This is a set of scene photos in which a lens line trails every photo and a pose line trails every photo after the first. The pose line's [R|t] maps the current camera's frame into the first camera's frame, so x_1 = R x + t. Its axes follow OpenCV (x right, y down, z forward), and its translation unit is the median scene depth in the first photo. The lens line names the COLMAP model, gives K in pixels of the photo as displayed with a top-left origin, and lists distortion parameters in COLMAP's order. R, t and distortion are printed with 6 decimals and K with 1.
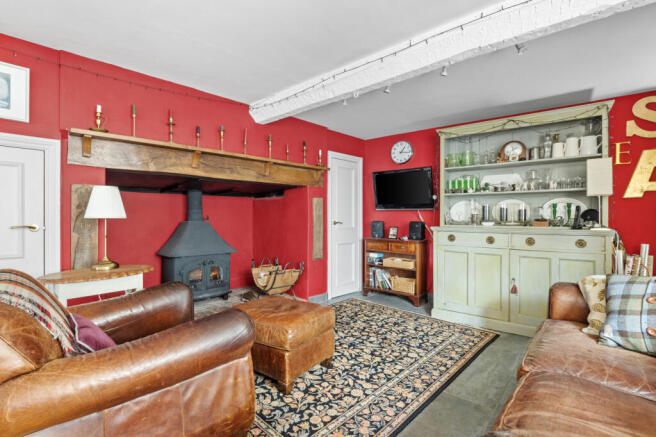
lens RADIAL K [[310.5, 0, 328.0], [0, 310.5, 218.5], [0, 0, 1]] dist [0.001228, 0.000496]
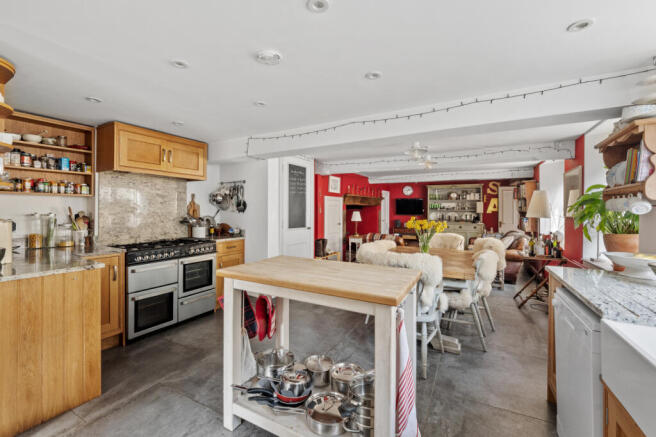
lens RADIAL K [[268.3, 0, 326.4], [0, 268.3, 210.7], [0, 0, 1]] dist [-0.000362, -0.000082]
pose [[0.978186, 0.004627, 0.207680, -1.137155], [-0.003667, 0.999981, -0.005007, -0.067500], [-0.207700, 0.004136, 0.978184, -1.253884]]
